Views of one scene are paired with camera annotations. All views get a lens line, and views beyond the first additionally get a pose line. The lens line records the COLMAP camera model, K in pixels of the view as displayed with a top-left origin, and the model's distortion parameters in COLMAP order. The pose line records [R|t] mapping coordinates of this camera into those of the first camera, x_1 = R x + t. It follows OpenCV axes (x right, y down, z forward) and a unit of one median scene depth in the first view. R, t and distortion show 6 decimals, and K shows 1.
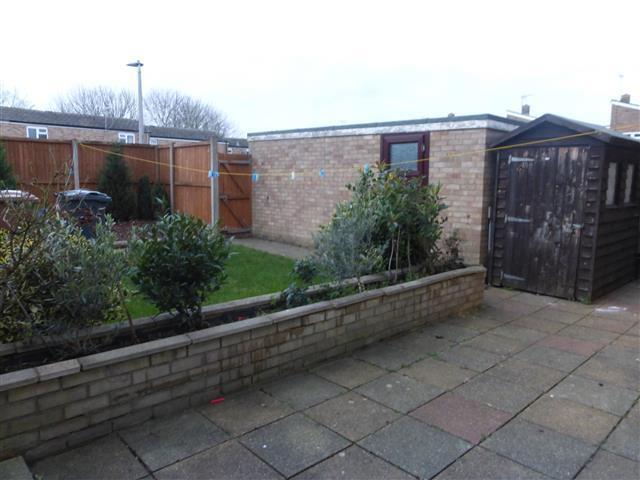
lens RADIAL K [[461.6, 0, 320.0], [0, 461.6, 240.0], [0, 0, 1]] dist [-0.056530, 0.043144]
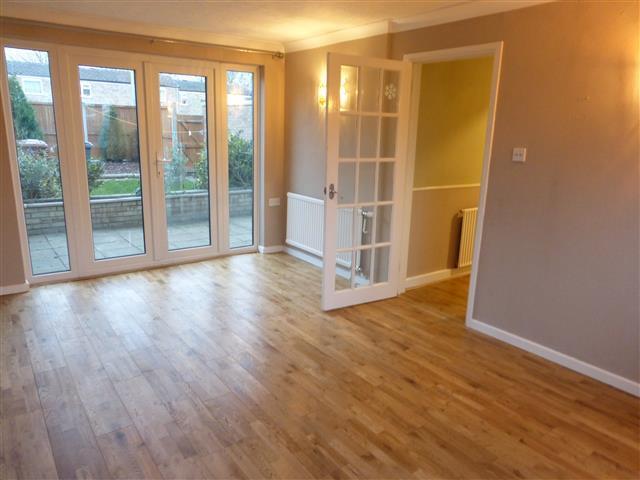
lens RADIAL K [[461.6, 0, 320.0], [0, 461.6, 240.0], [0, 0, 1]] dist [-0.056530, 0.043144]
pose [[0.993636, 0.040866, -0.104968, 1.075866], [-0.030009, 0.994229, 0.103000, 0.102669], [0.108572, -0.099194, 0.989127, -1.088695]]
